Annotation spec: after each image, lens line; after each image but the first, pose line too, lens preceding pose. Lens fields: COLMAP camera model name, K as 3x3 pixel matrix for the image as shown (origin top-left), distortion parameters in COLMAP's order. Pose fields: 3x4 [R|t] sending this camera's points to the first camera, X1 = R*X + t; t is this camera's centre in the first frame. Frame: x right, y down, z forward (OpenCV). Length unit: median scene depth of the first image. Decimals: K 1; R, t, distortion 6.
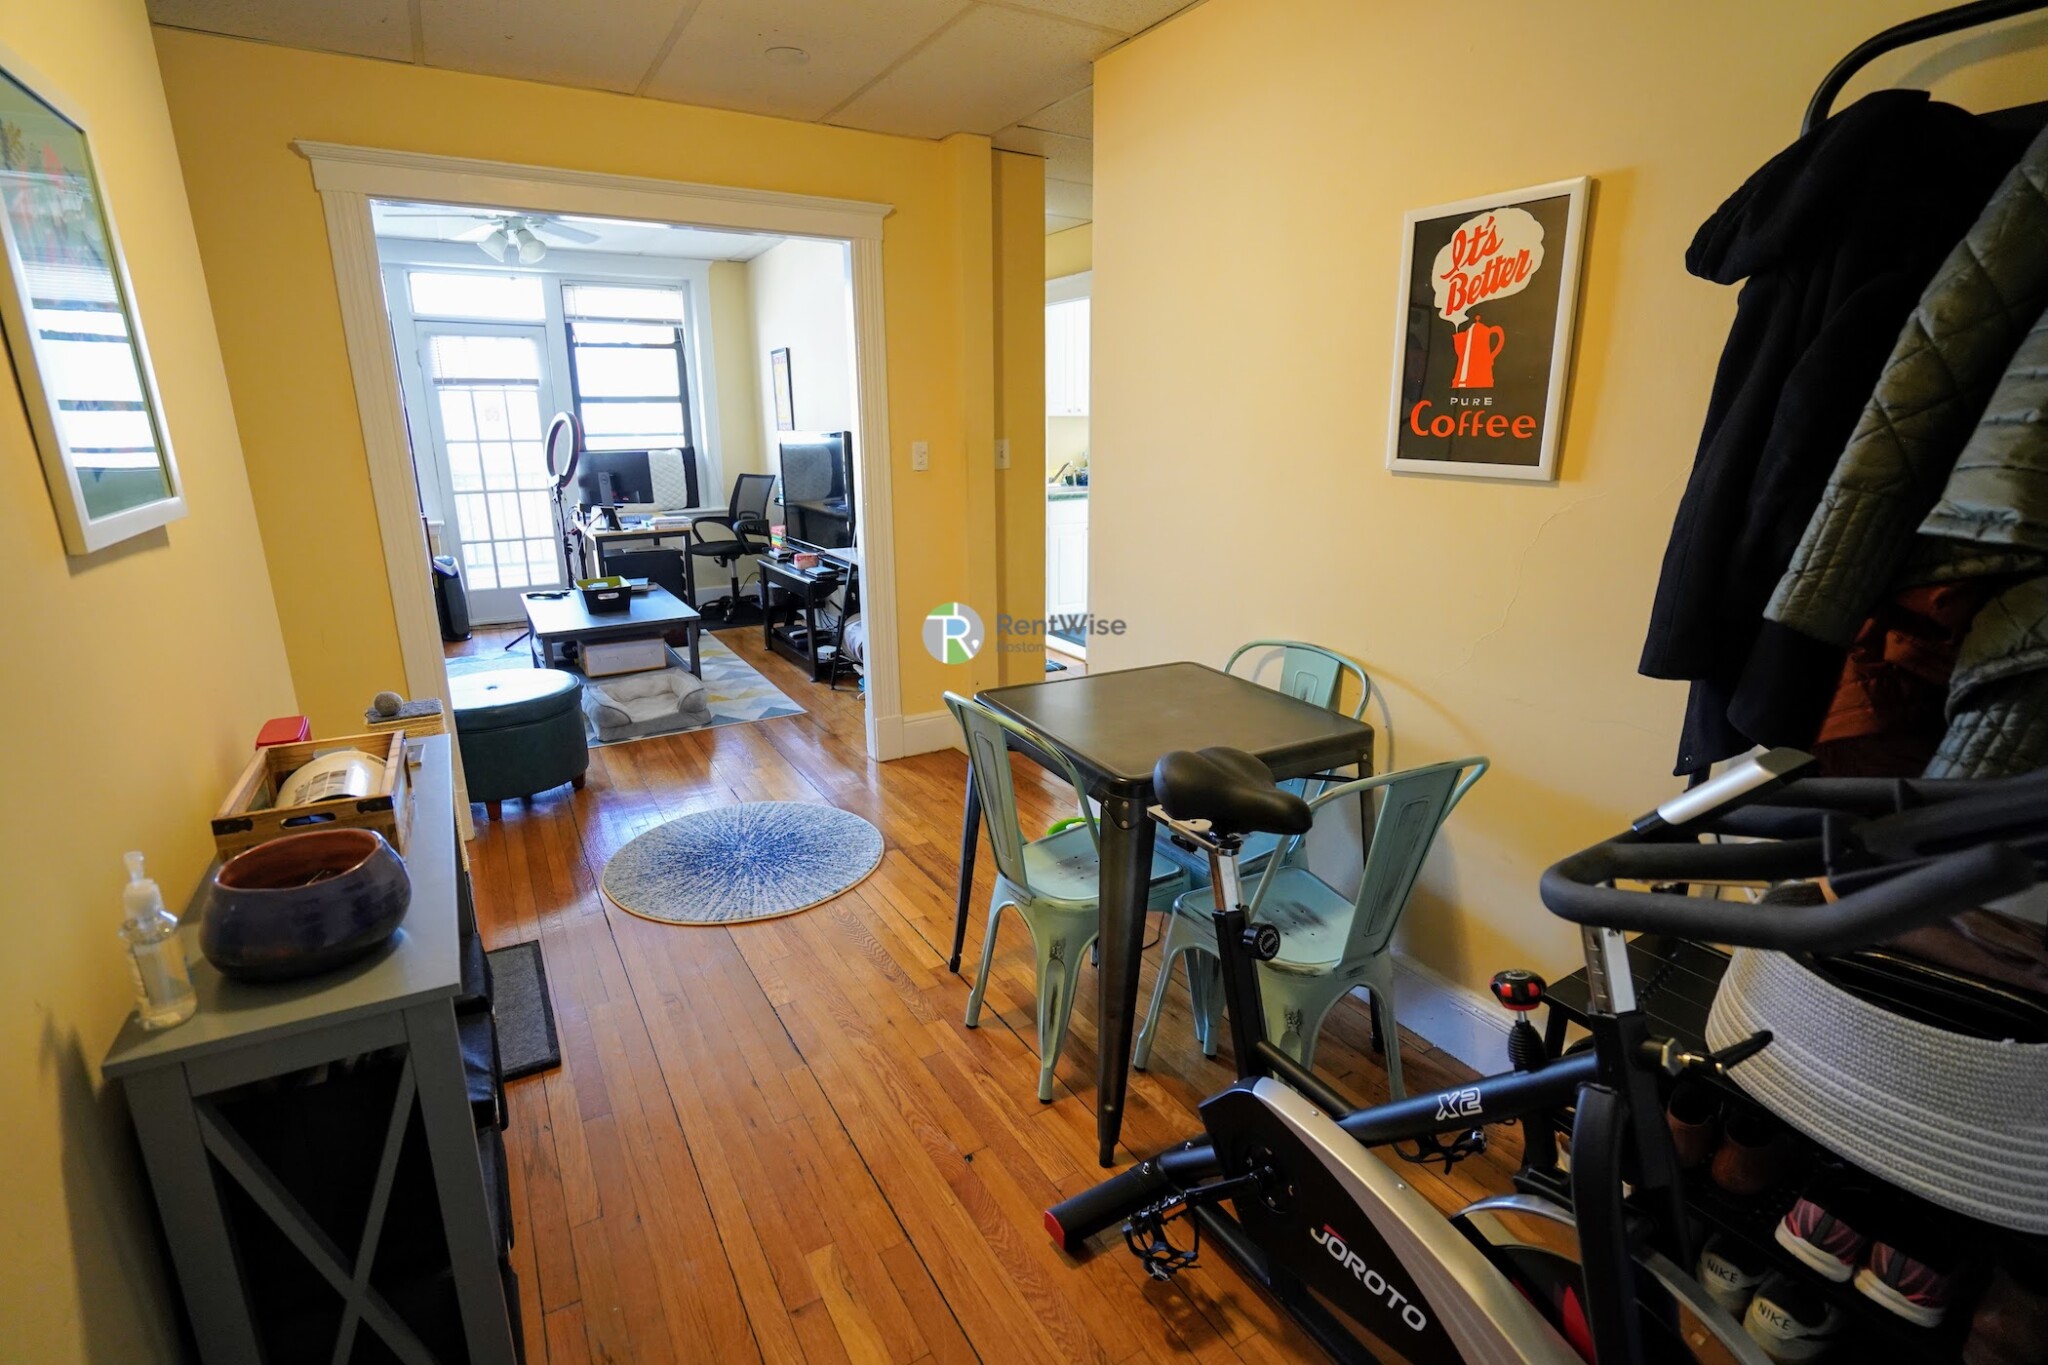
lens RADIAL K [[941.9, 0, 1024.0], [0, 941.9, 682.5], [0, 0, 1]] dist [-0.058901, 0.020145]
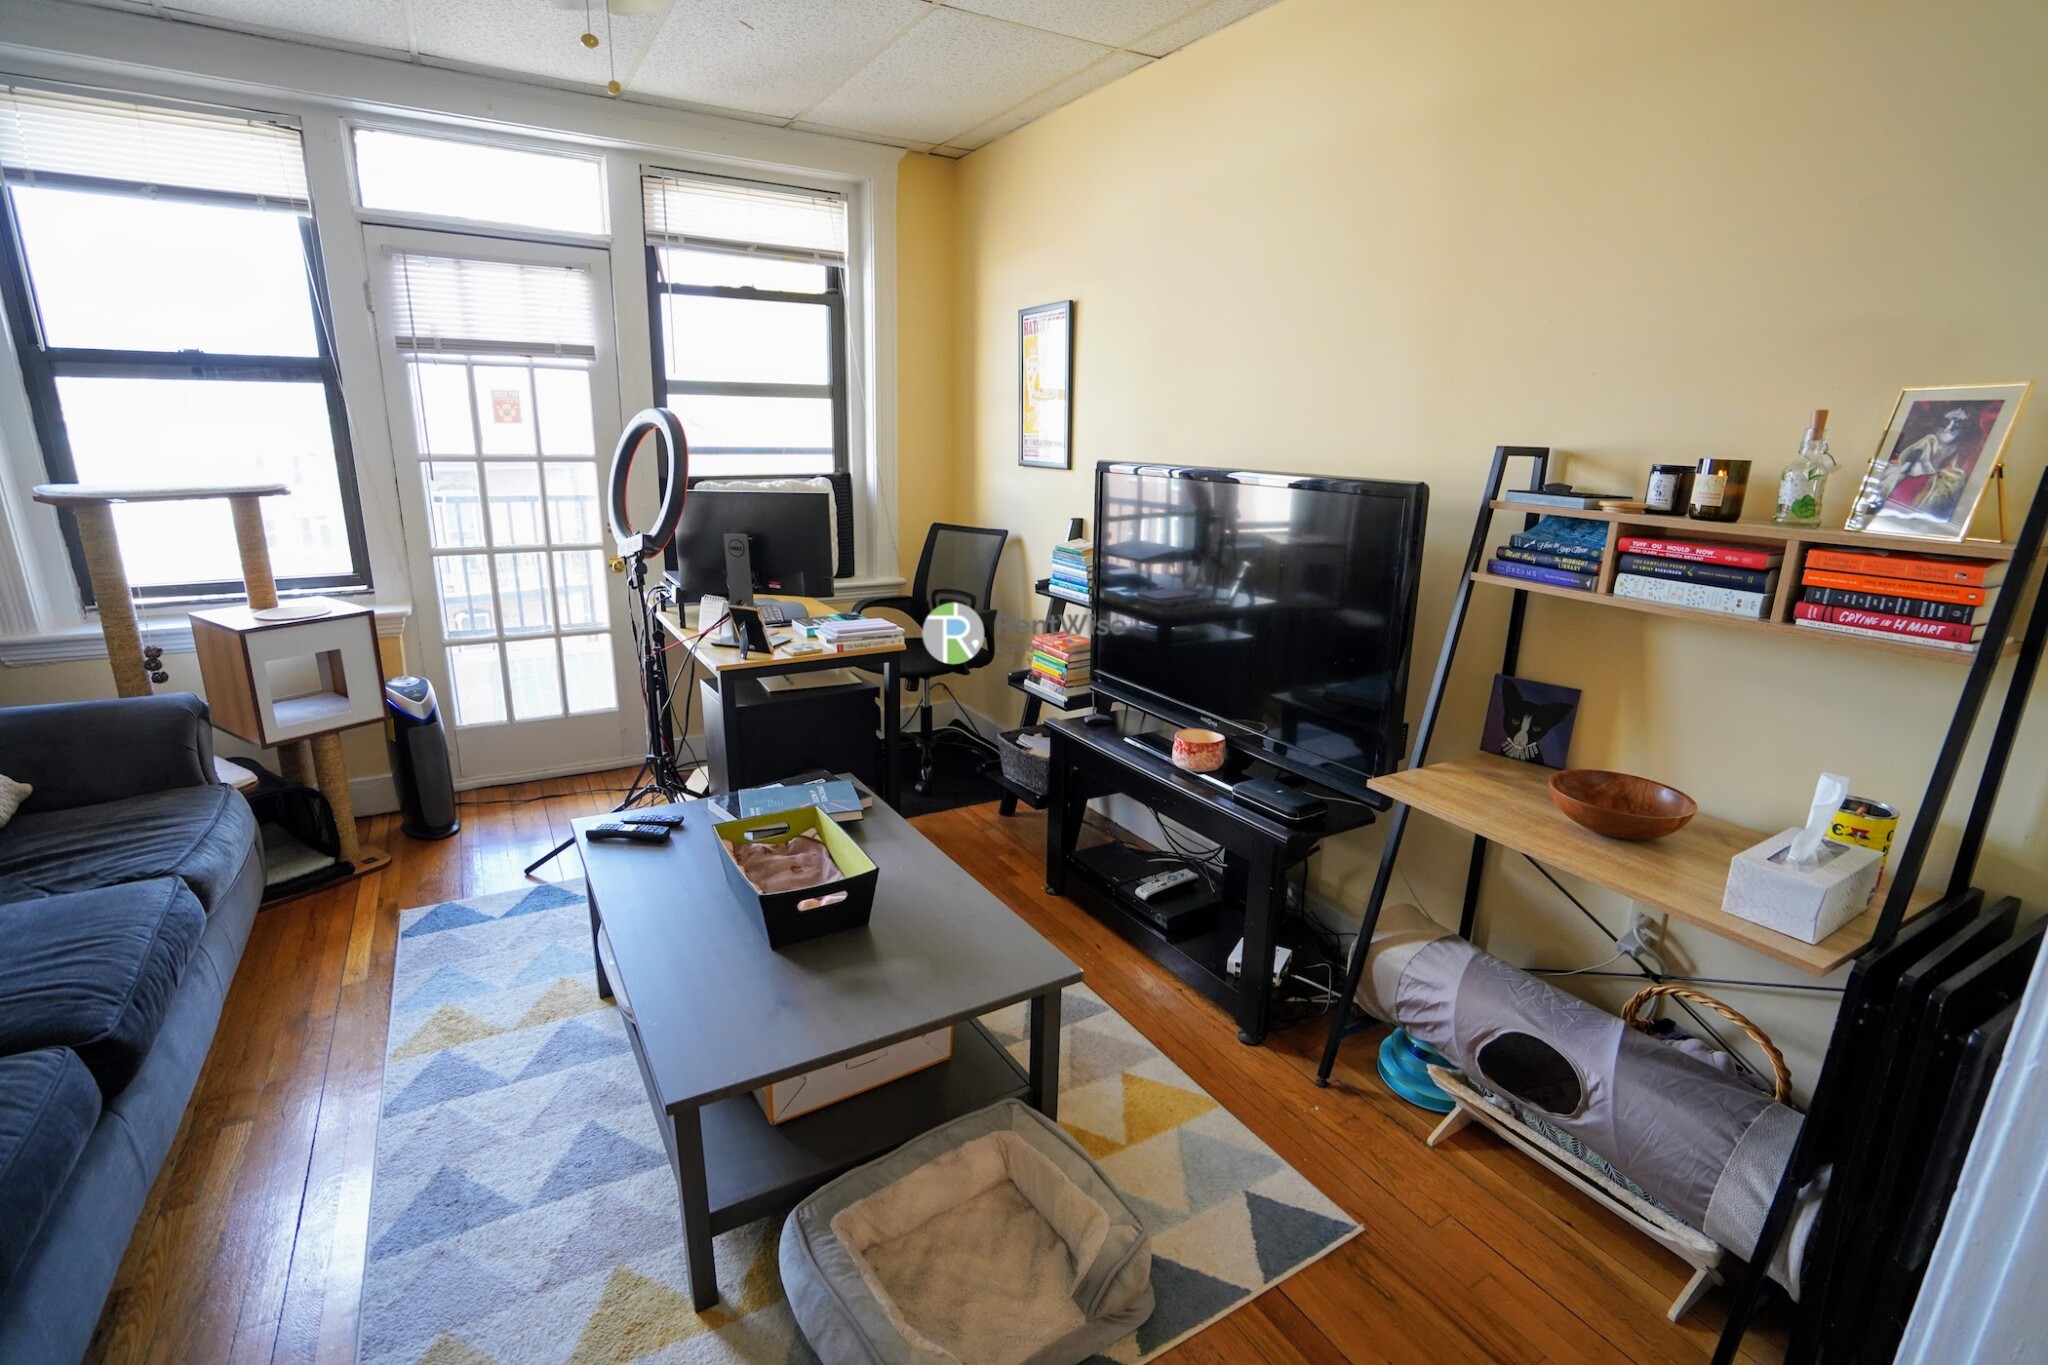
lens RADIAL K [[947.0, 0, 1026.4], [0, 947.0, 687.1], [0, 0, 1]] dist [-0.075191, 0.033769]
pose [[0.999652, 0.023993, 0.010993, -0.275517], [-0.023953, 0.999706, -0.003693, -0.133696], [-0.011078, 0.003428, 0.999933, 0.458376]]
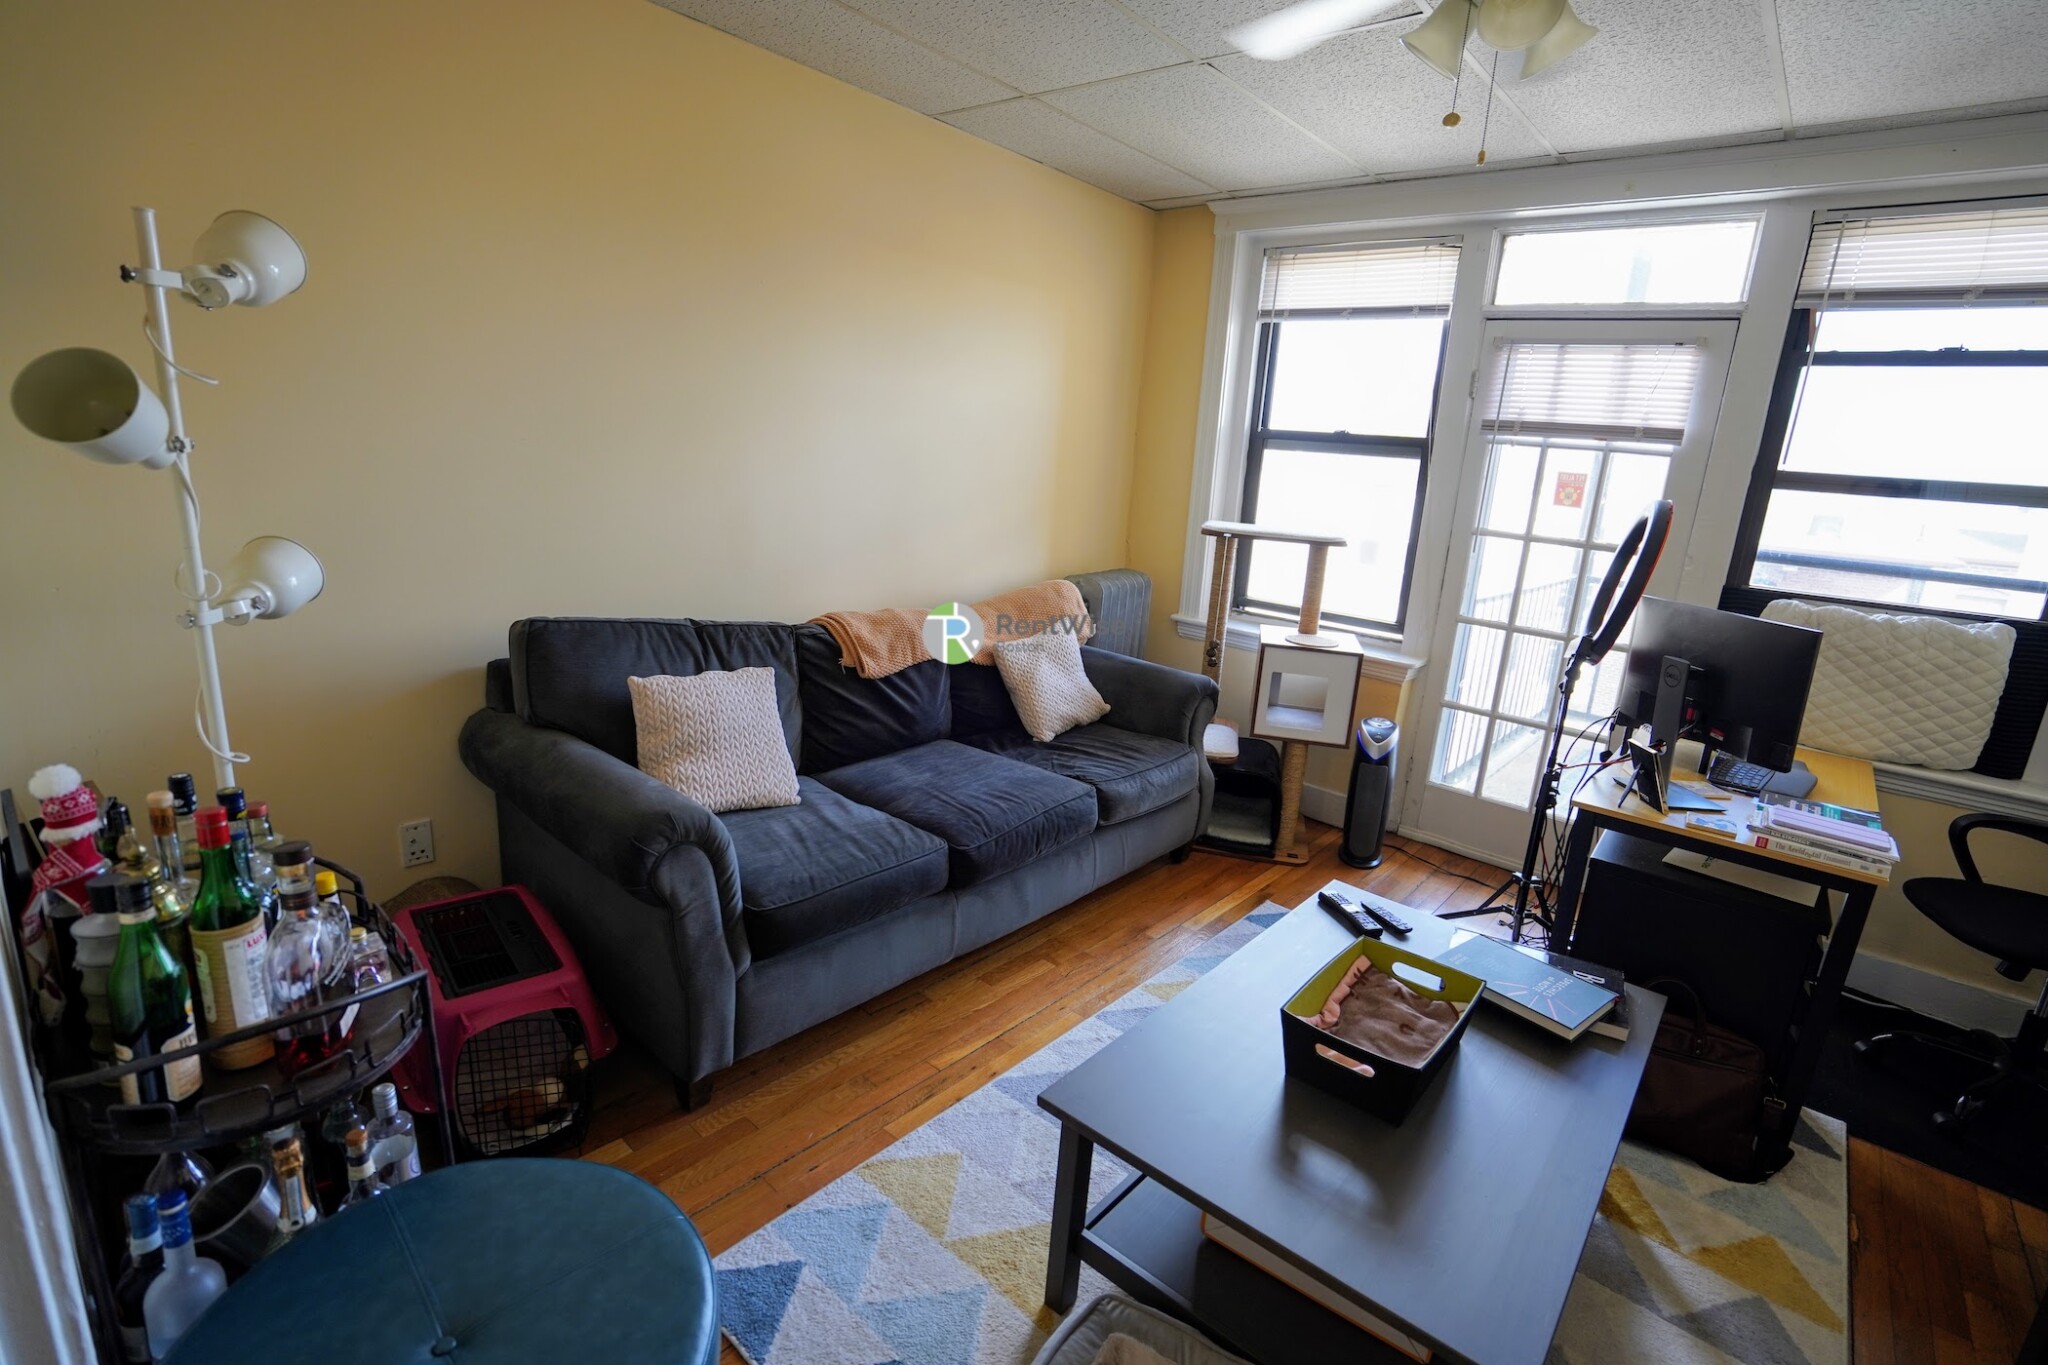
lens RADIAL K [[941.9, 0, 1024.0], [0, 941.9, 682.5], [0, 0, 1]] dist [-0.058901, 0.020145]
pose [[0.305542, 0.254094, -0.917649, -0.163107], [-0.322770, 0.934316, 0.151239, -0.169109], [0.895803, 0.249980, 0.367487, 0.557288]]
